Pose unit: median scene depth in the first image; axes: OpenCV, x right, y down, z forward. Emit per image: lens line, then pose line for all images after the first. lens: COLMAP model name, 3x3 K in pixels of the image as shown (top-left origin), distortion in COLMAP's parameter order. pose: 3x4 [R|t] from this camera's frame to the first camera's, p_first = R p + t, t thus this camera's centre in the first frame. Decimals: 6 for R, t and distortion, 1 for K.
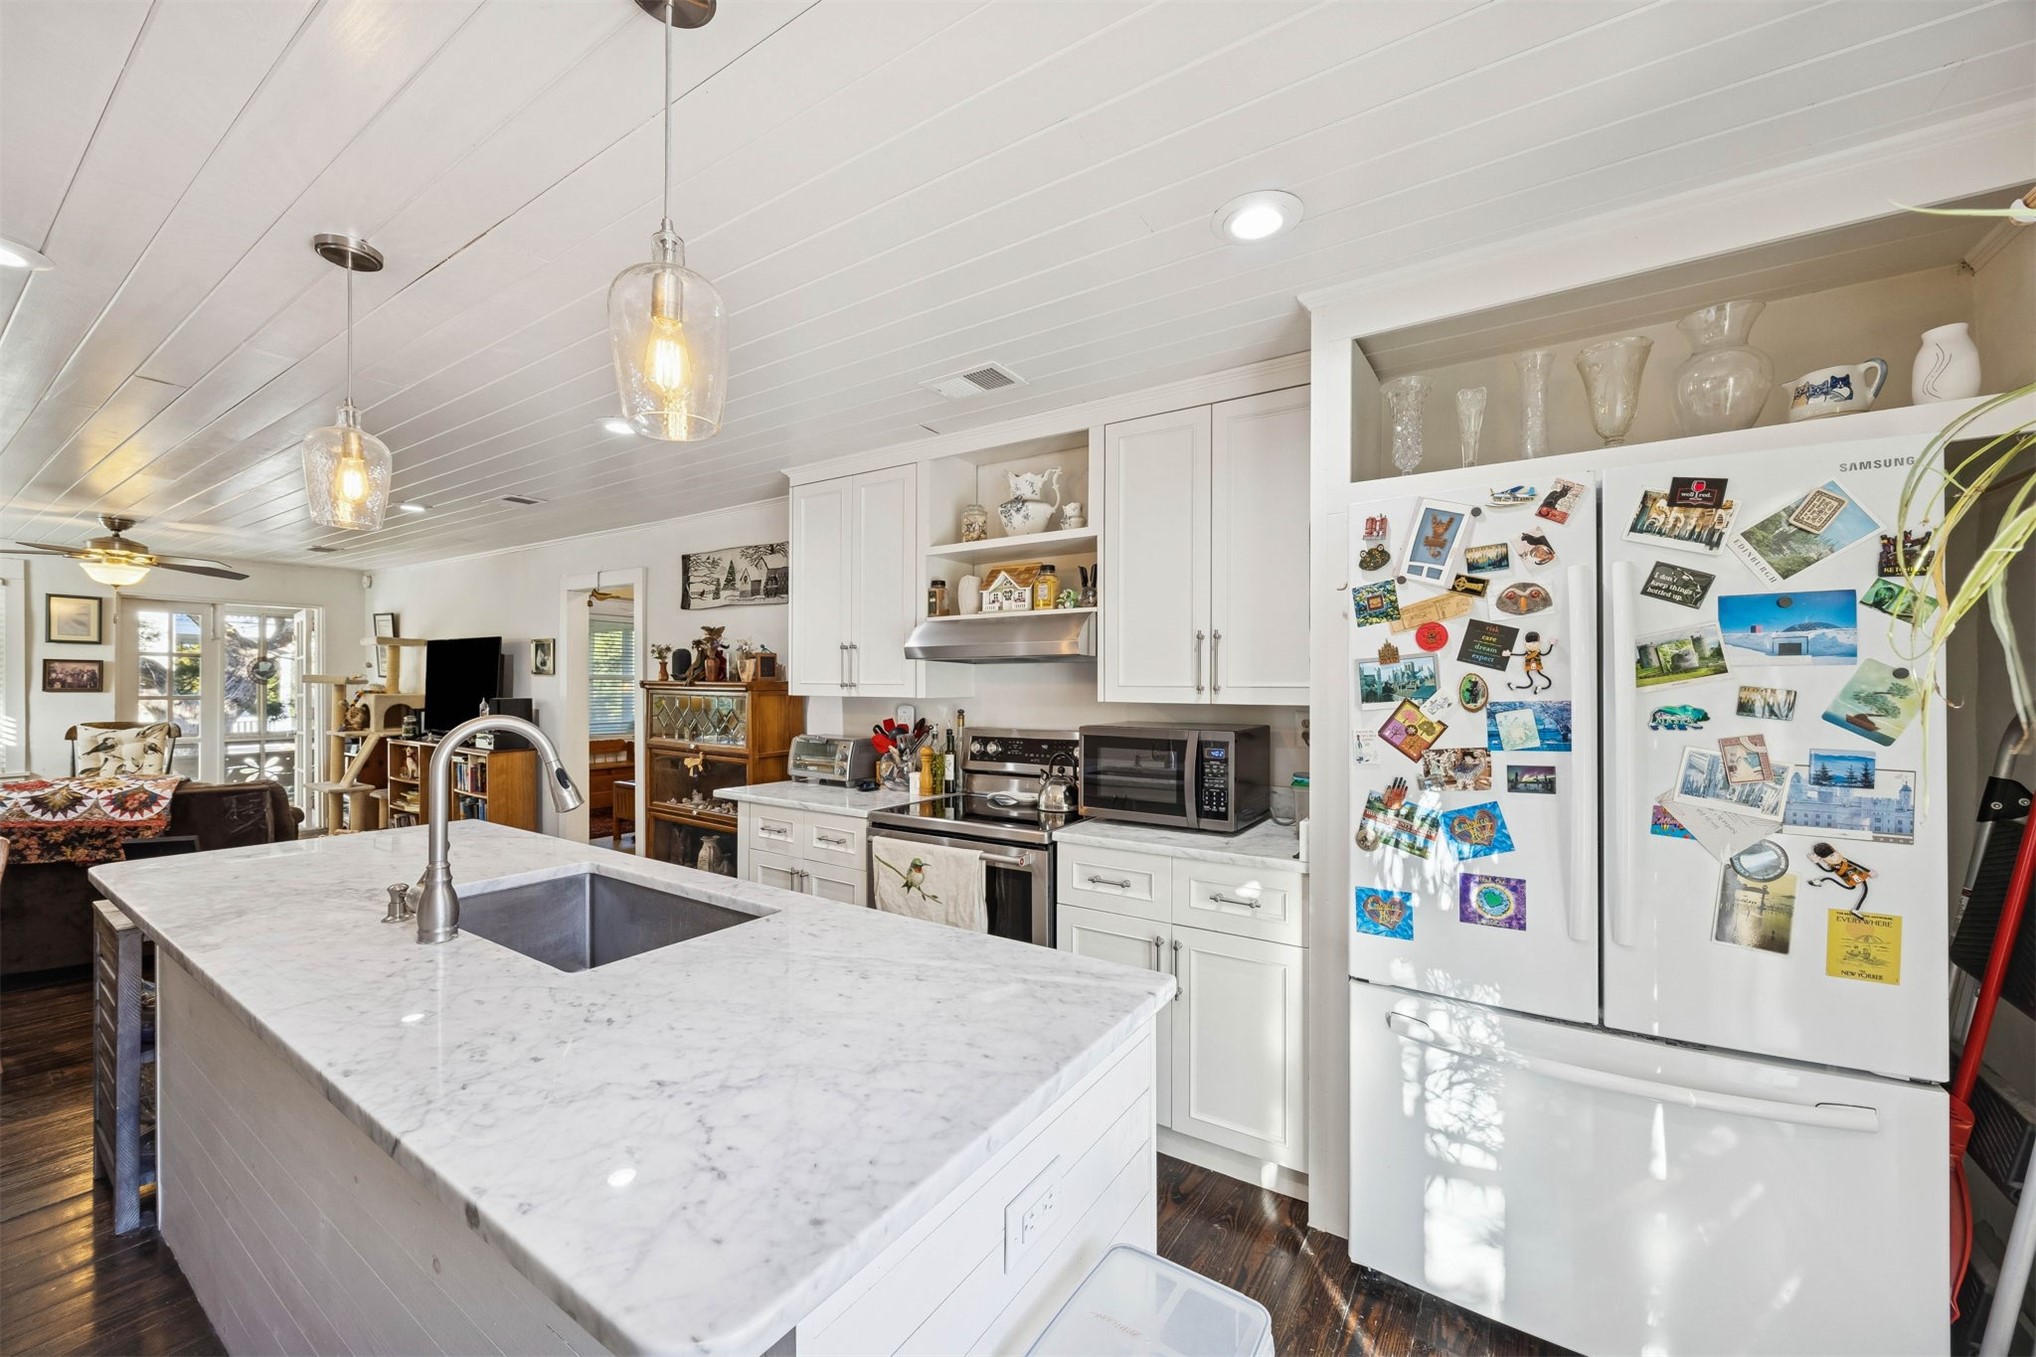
lens RADIAL K [[797.1, 0, 1017.4], [0, 797.1, 689.5], [0, 0, 1]] dist [-0.002040, 0.000068]
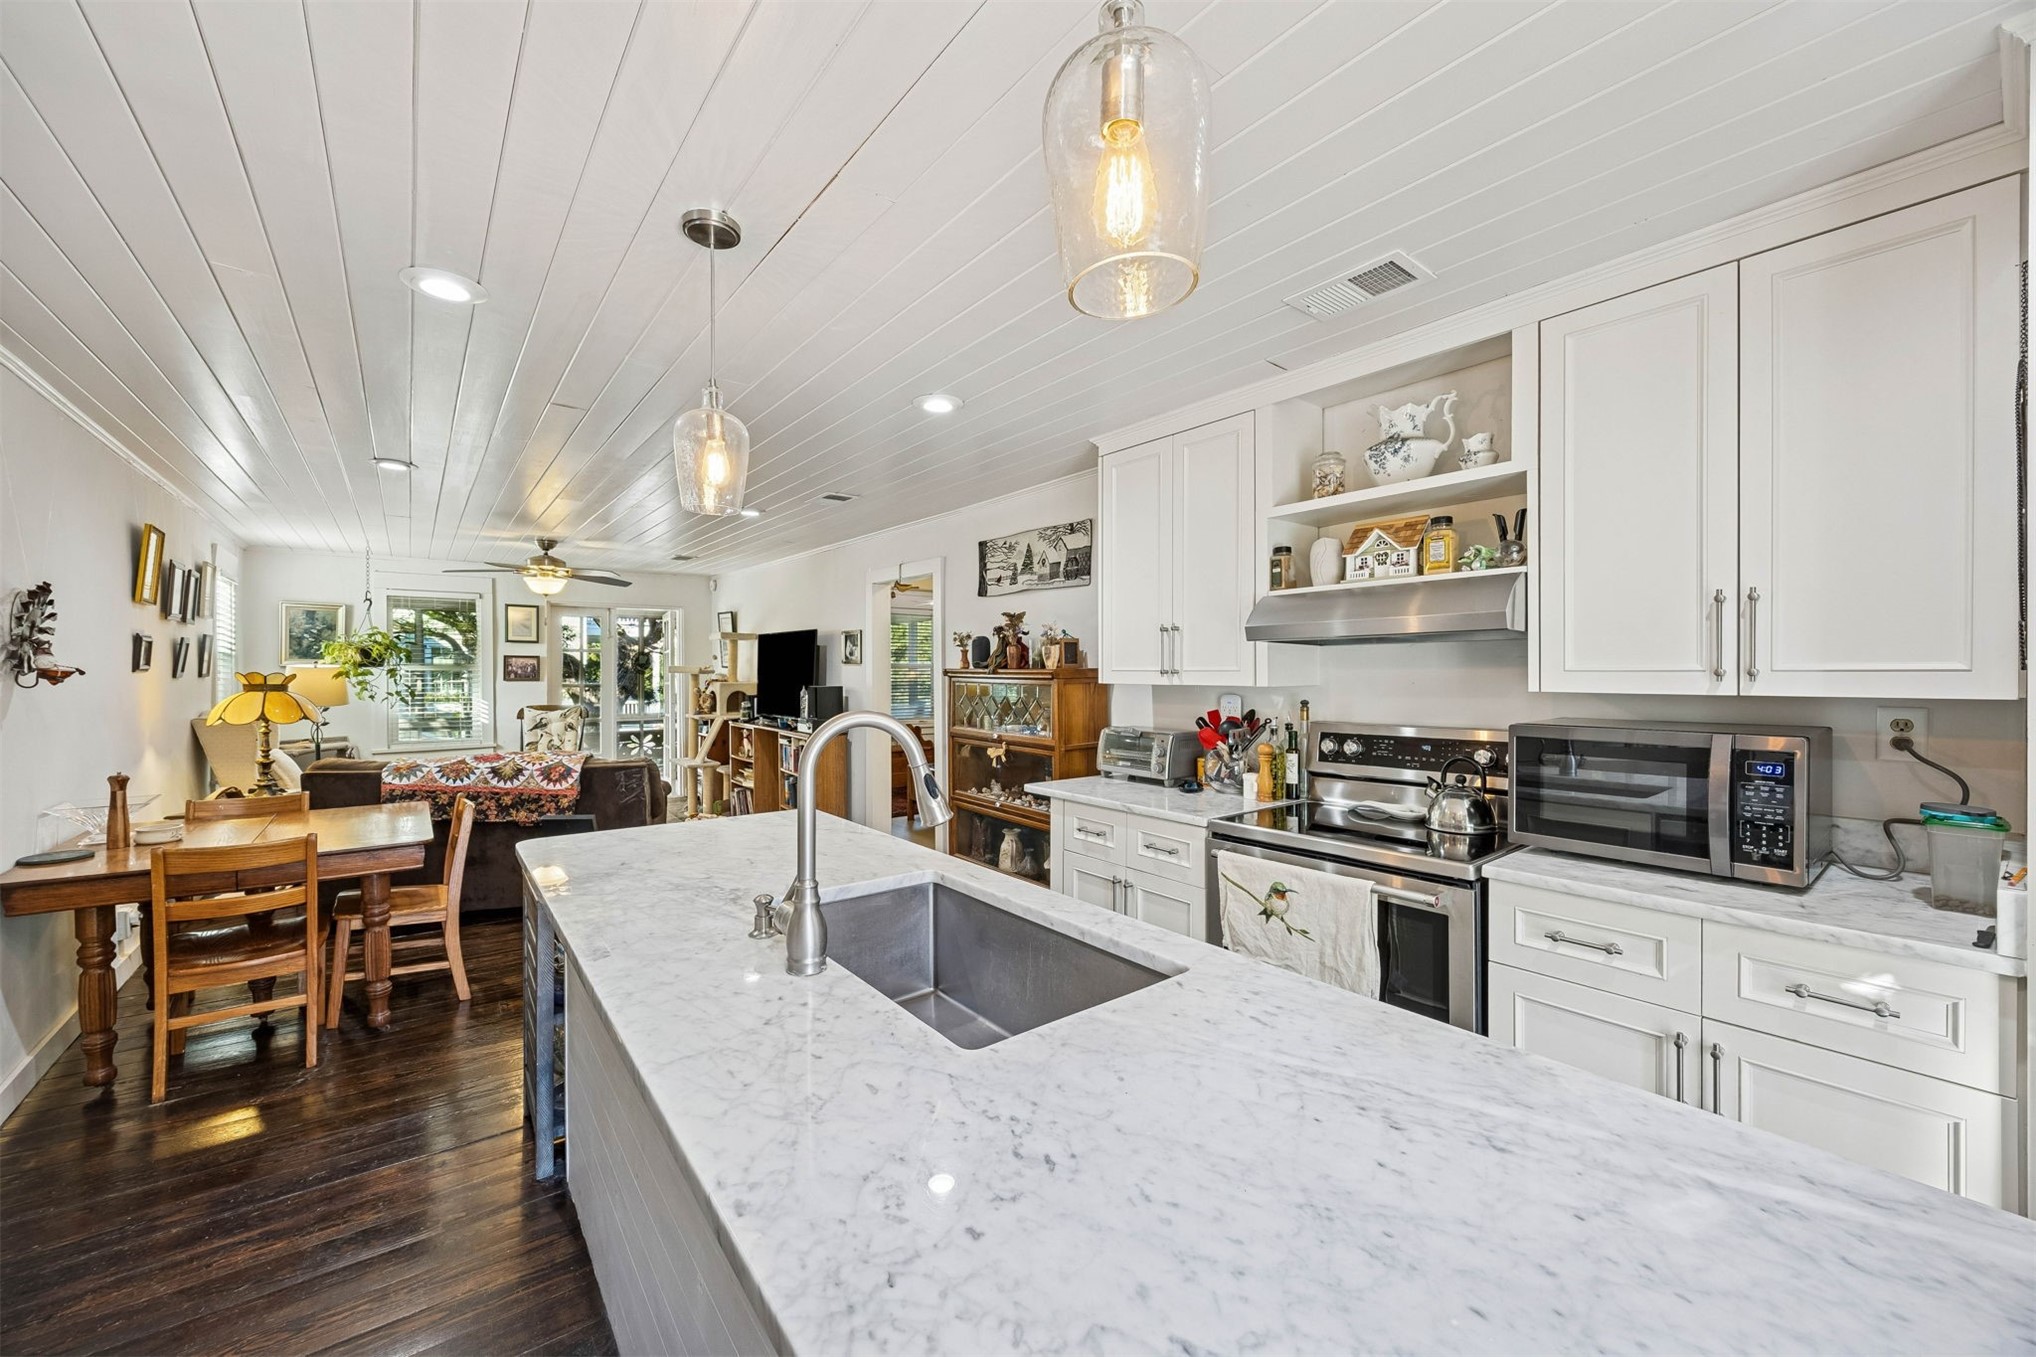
lens RADIAL K [[788.7, 0, 998.5], [0, 788.7, 676.9], [0, 0, 1]] dist [-0.002009, -0.000120]
pose [[0.944860, -0.004163, -0.327449, -0.116632], [0.004361, 0.999990, -0.000131, -0.000715], [0.327447, -0.001304, 0.944869, 0.122019]]
